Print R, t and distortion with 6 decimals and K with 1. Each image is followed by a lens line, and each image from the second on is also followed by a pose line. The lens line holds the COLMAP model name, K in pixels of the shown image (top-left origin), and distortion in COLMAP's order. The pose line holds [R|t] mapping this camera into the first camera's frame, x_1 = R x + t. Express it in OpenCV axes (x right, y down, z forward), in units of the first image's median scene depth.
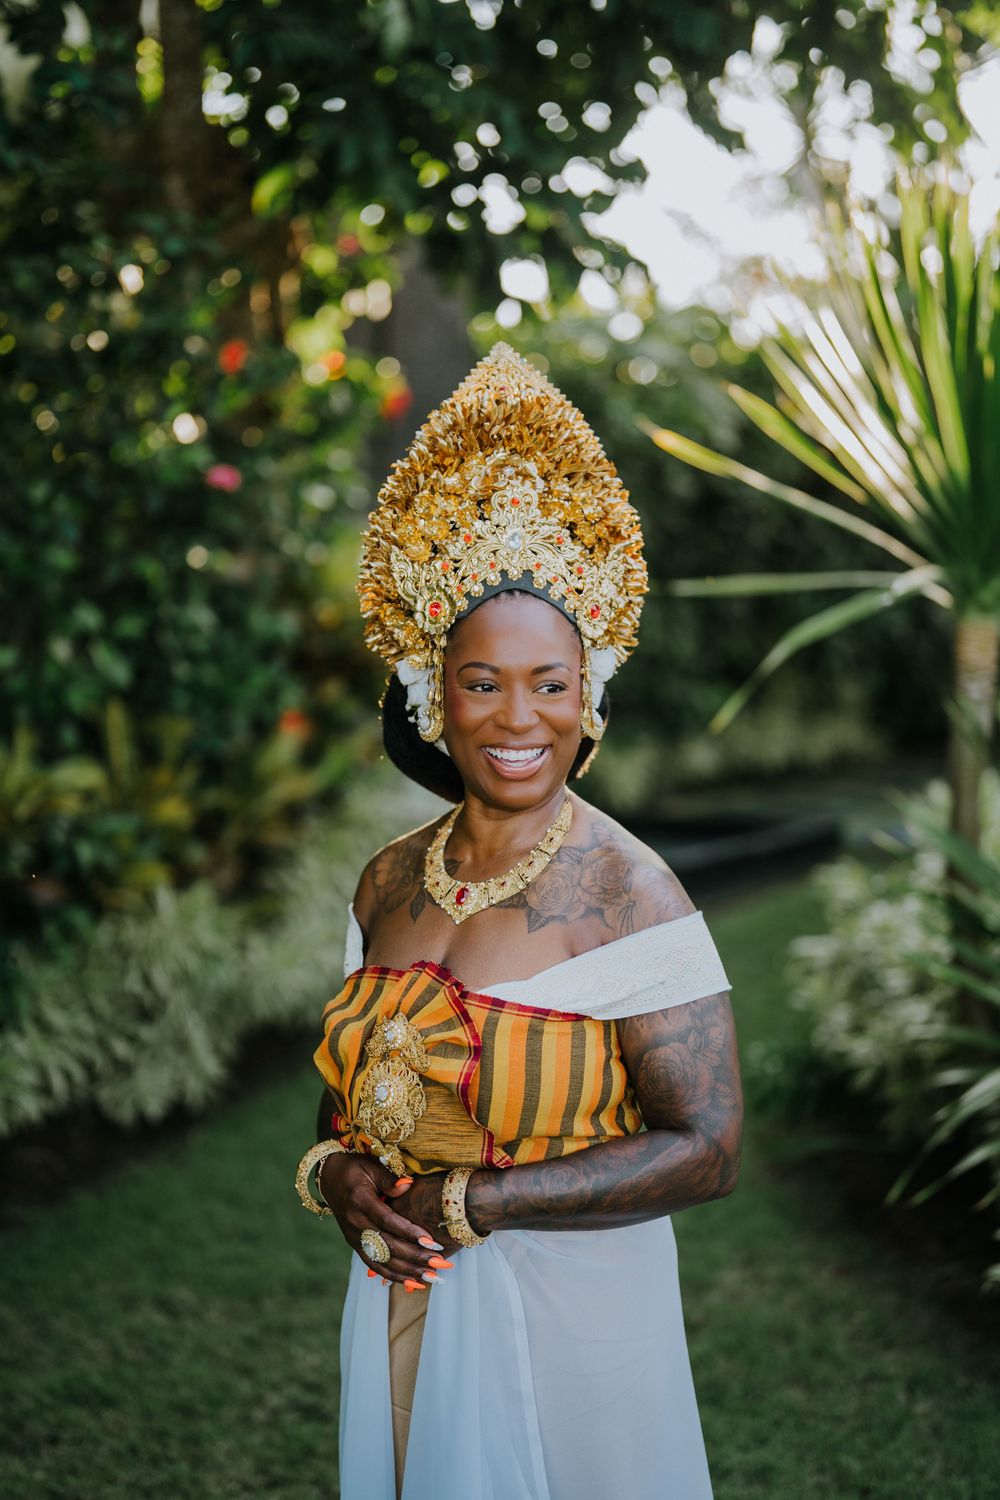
lens RADIAL K [[1930.8, 0, 500.0], [0, 1930.8, 750.0], [0, 0, 1]] dist [-0.069076, -0.022850]
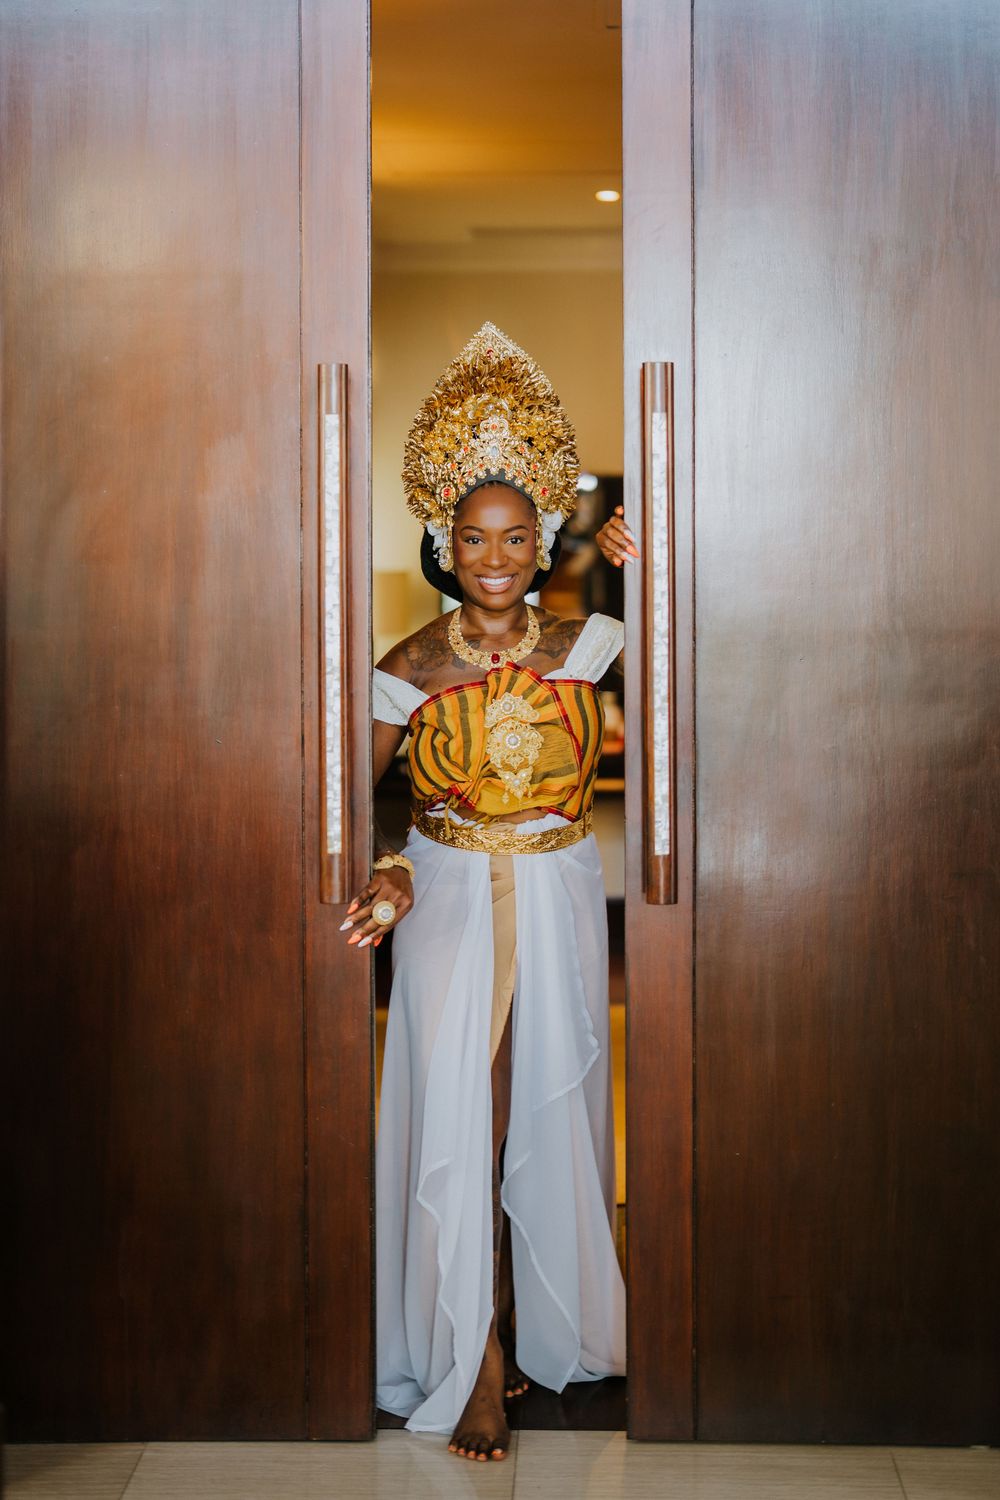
lens RADIAL K [[1930.8, 0, 500.0], [0, 1930.8, 750.0], [0, 0, 1]] dist [-0.069076, -0.022850]
pose [[0.998202, -0.002132, -0.059909, 0.110599], [0.010574, 0.989958, 0.140965, -0.086542], [0.059007, -0.141345, 0.988200, -0.672457]]
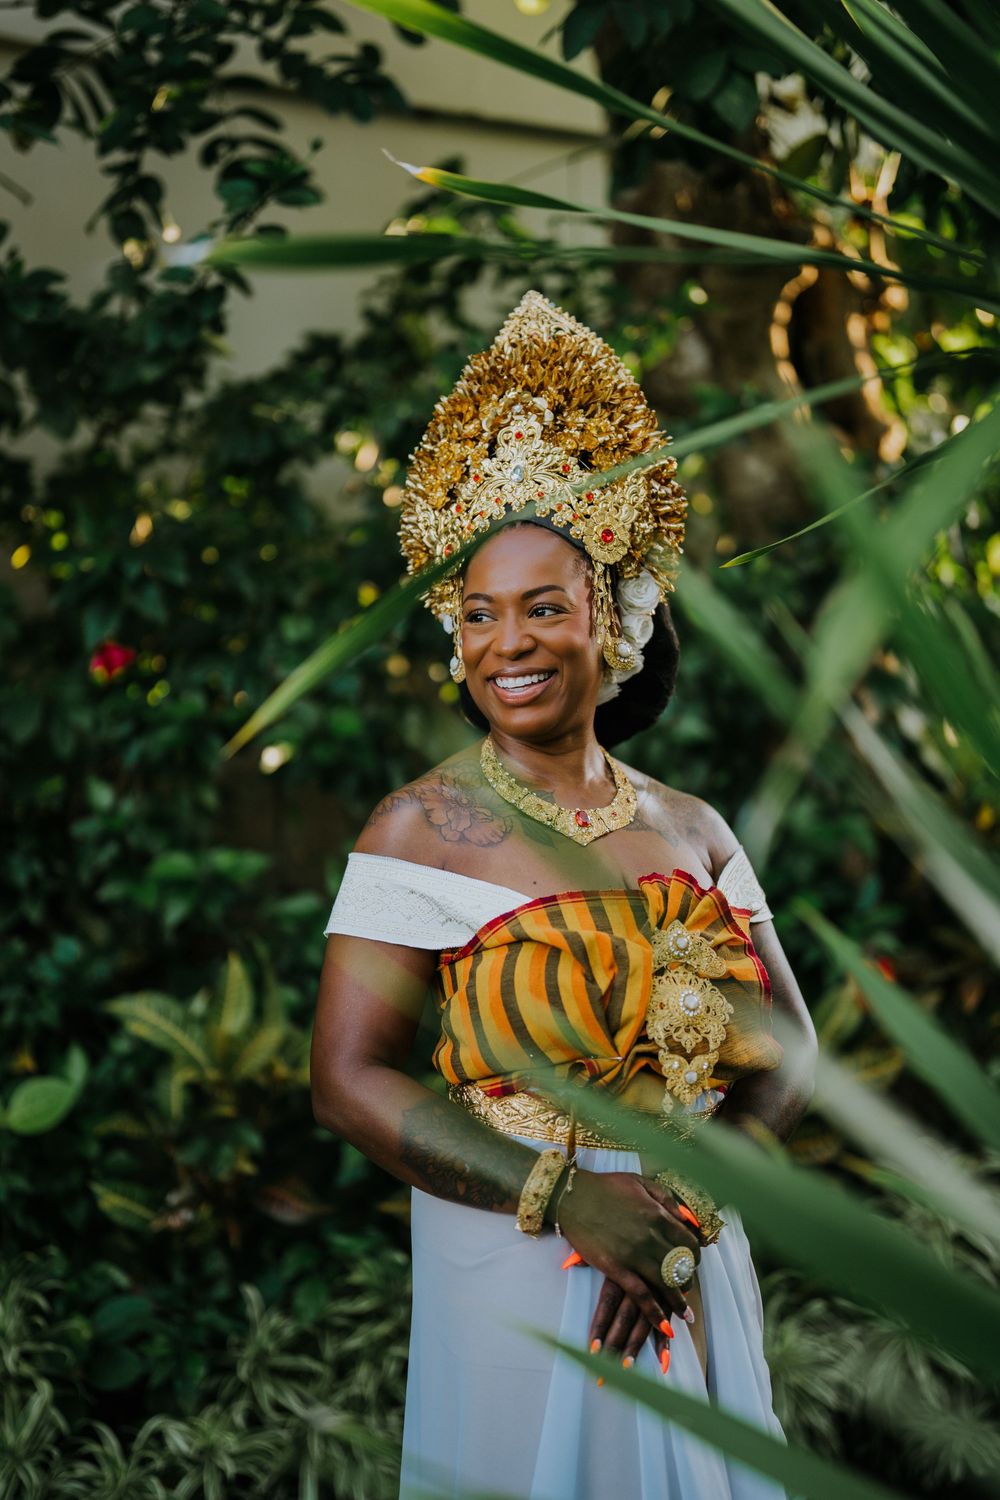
lens RADIAL K [[1930.8, 0, 500.0], [0, 1930.8, 750.0], [0, 0, 1]] dist [-0.069076, -0.022850]
pose [[0.925567, -0.078512, -0.370352, 0.352367], [0.046175, 0.994367, -0.095401, 0.126463], [0.375756, 0.071199, 0.923979, 0.086428]]
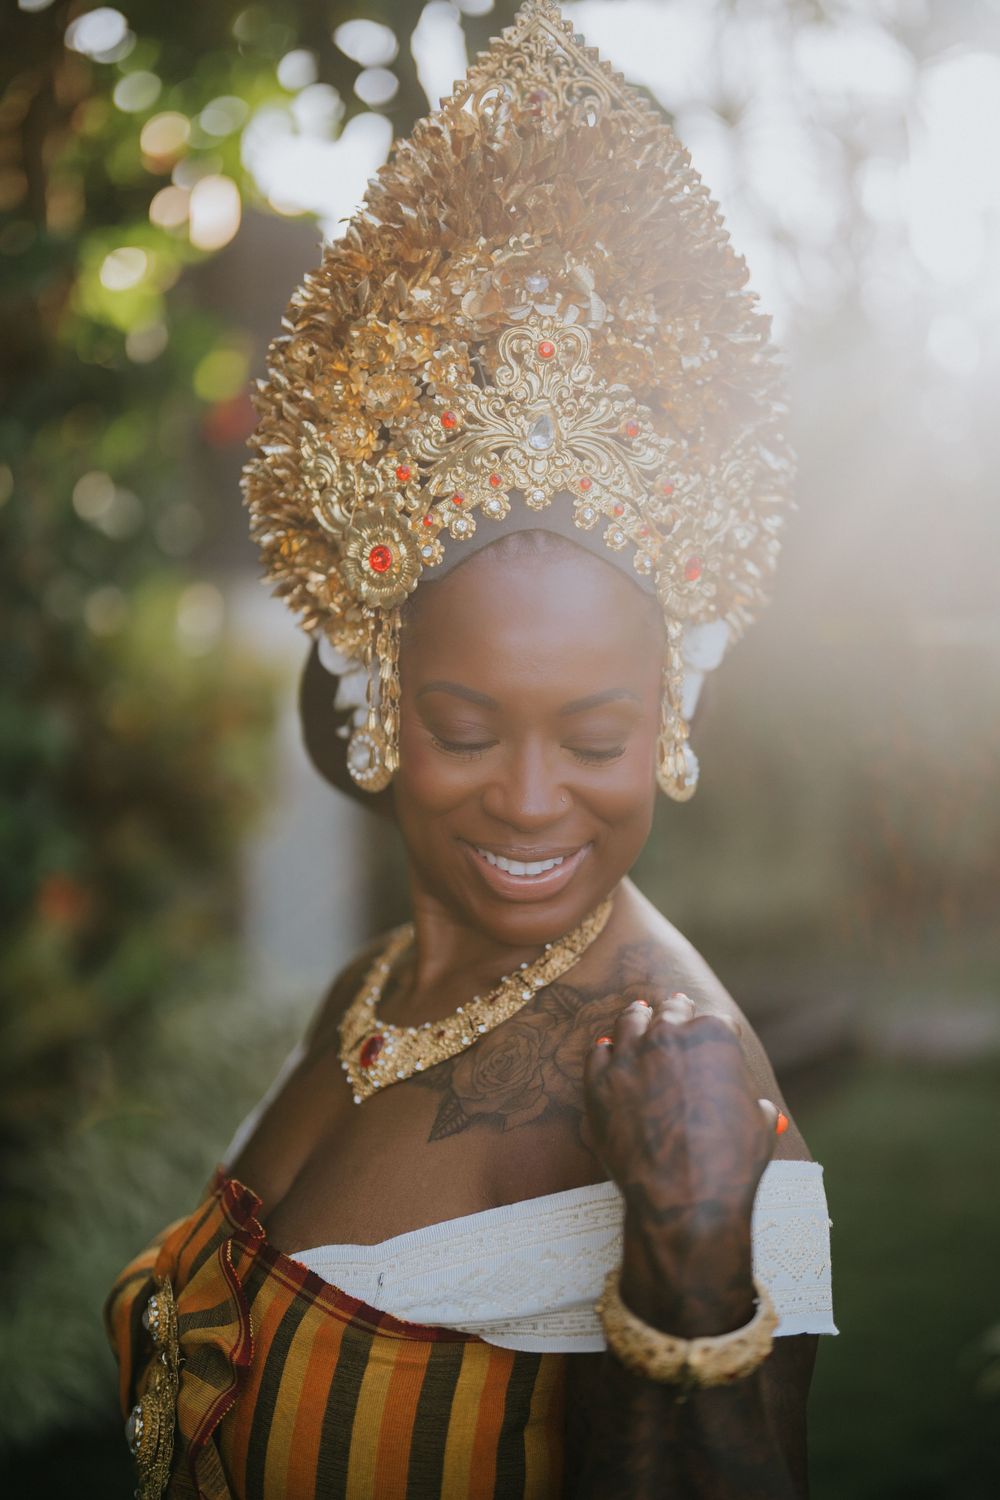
lens RADIAL K [[1930.8, 0, 500.0], [0, 1930.8, 750.0], [0, 0, 1]] dist [-0.069076, -0.022850]
pose [[0.997972, 0.047469, -0.042416, 0.022021], [-0.035853, 0.969700, 0.241652, -0.147299], [0.052602, -0.239641, 0.969435, 0.486574]]
